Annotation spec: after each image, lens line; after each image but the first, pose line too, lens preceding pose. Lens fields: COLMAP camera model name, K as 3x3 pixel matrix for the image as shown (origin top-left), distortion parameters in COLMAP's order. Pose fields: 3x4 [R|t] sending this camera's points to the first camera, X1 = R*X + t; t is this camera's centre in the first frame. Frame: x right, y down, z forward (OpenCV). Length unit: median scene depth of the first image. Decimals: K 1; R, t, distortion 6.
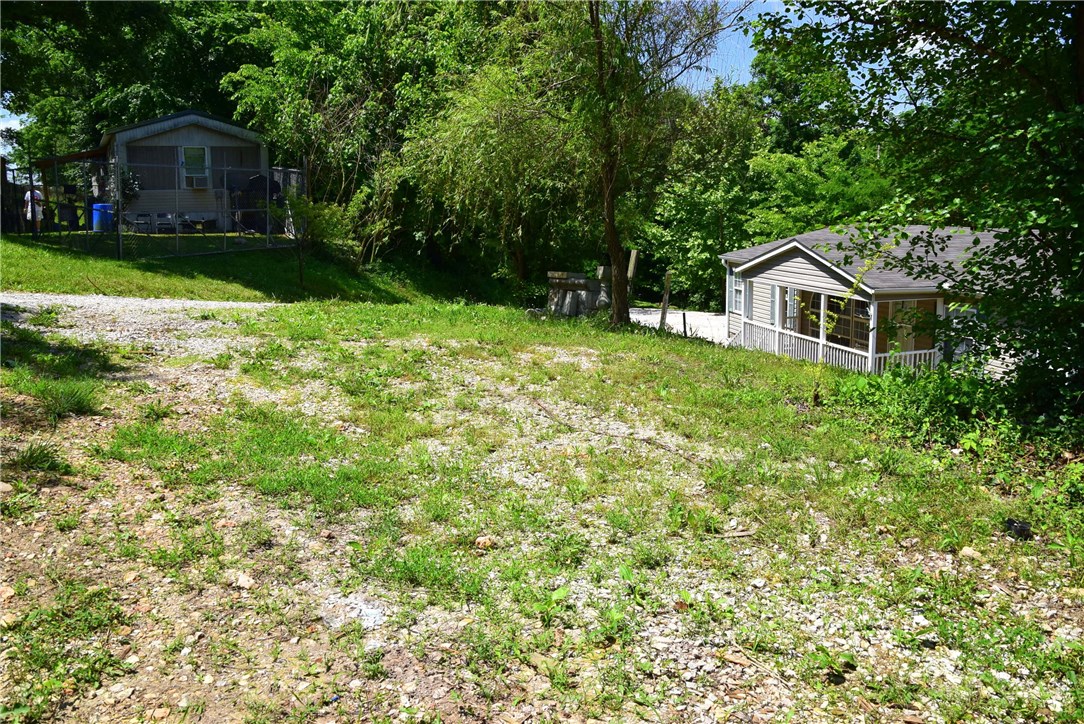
lens RADIAL K [[869.6, 0, 546.7], [0, 869.6, 368.2], [0, 0, 1]] dist [-0.160304, 0.133430]
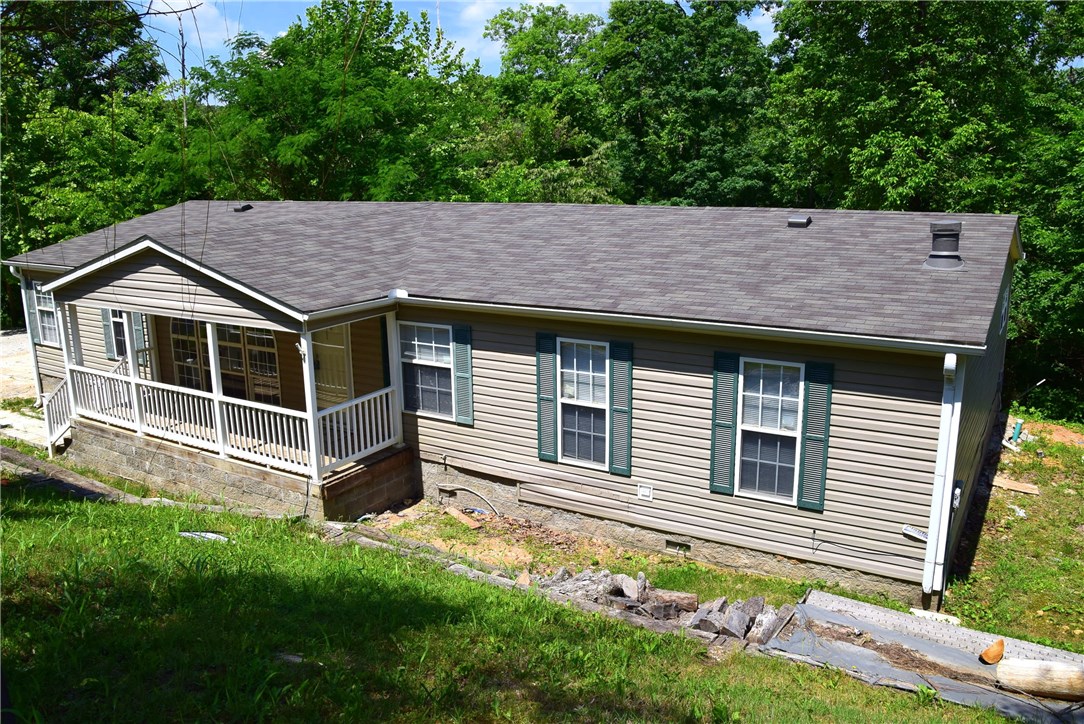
lens RADIAL K [[869.6, 0, 546.7], [0, 869.6, 368.2], [0, 0, 1]] dist [-0.160304, 0.133430]
pose [[0.707125, -0.151138, 0.690747, 0.036988], [0.127303, 0.988138, 0.085886, -0.043436], [-0.695534, 0.027202, 0.717978, 0.221539]]
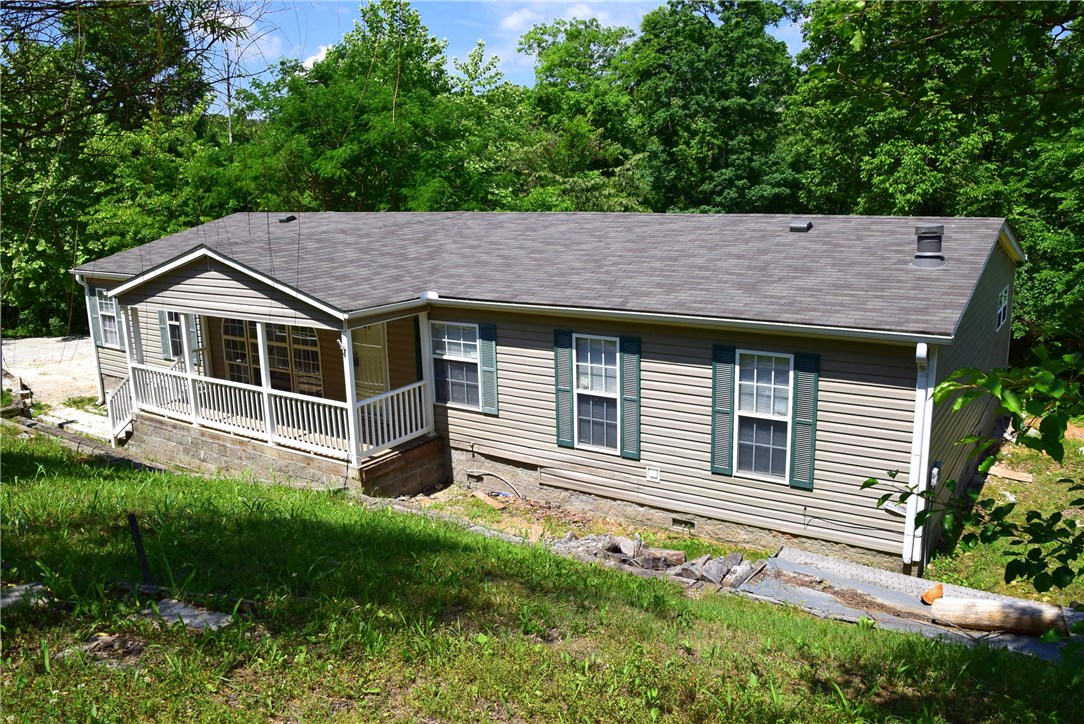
lens RADIAL K [[869.6, 0, 546.7], [0, 869.6, 368.2], [0, 0, 1]] dist [-0.160304, 0.133430]
pose [[0.737033, -0.145514, 0.660006, 0.019816], [0.133094, 0.988674, 0.069349, -0.038526], [-0.662622, 0.036730, 0.748053, 0.191726]]
